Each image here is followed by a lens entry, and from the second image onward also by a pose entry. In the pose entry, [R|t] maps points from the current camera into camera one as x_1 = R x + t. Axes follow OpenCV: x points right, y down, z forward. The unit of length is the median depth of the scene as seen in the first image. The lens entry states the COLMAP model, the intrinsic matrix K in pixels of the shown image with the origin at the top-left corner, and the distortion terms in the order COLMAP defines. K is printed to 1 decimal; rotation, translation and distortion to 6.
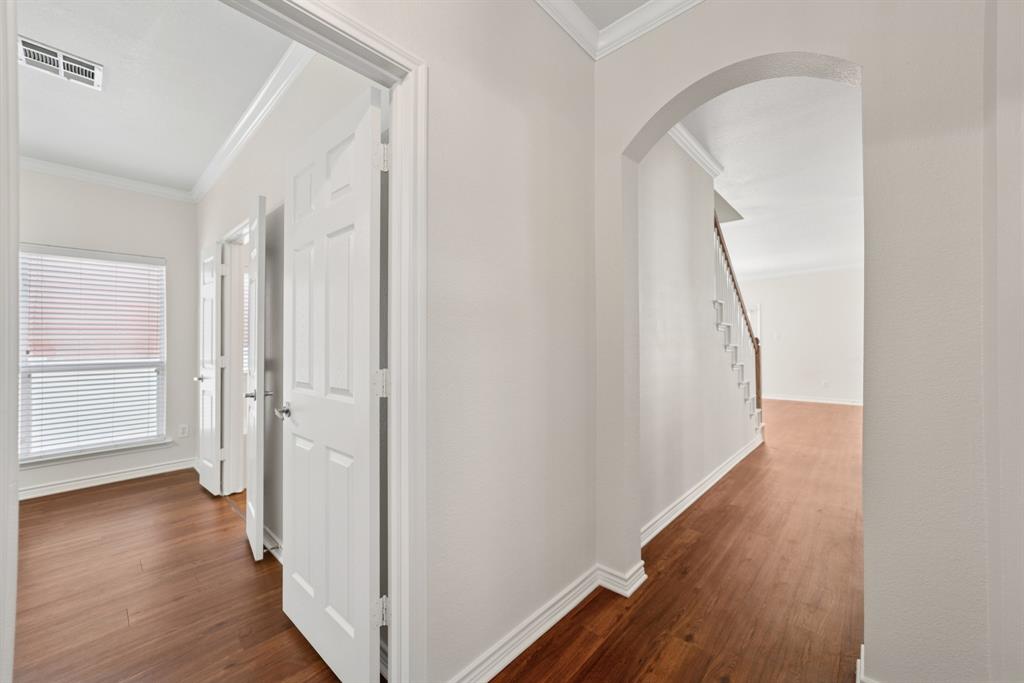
lens RADIAL K [[401.7, 0, 516.7], [0, 401.7, 340.7], [0, 0, 1]] dist [0.000121, 0.002880]
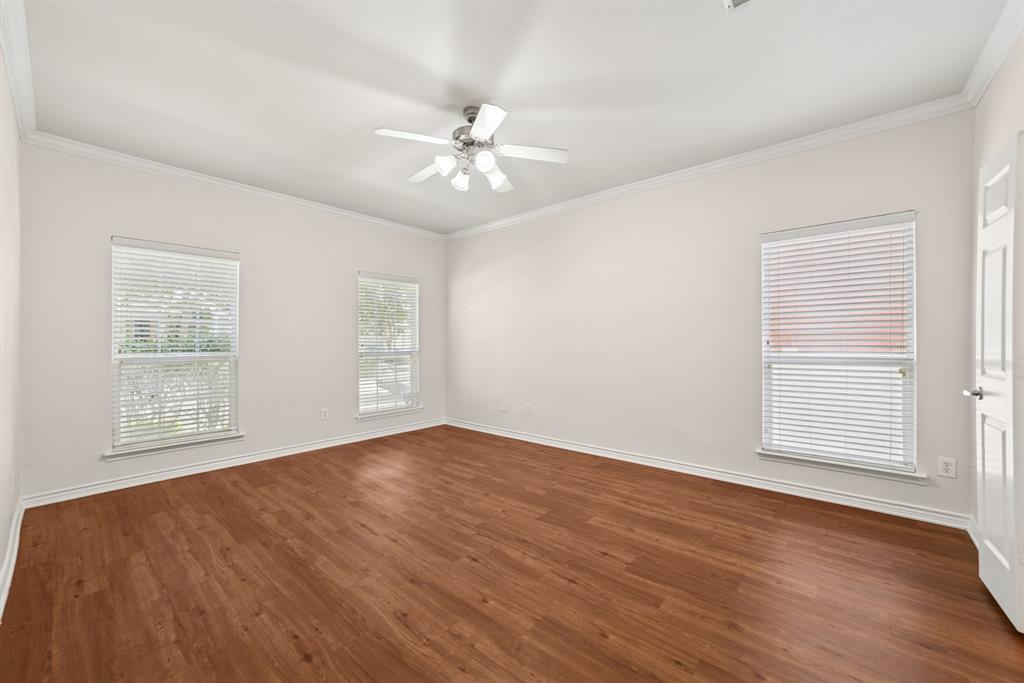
lens RADIAL K [[401.7, 0, 510.1], [0, 401.7, 342.6], [0, 0, 1]] dist [0.000121, 0.002880]
pose [[0.042941, 0.008869, -0.999038, -0.233187], [0.014602, 0.999848, 0.009504, 0.008966], [0.998971, -0.014997, 0.042805, 0.301583]]
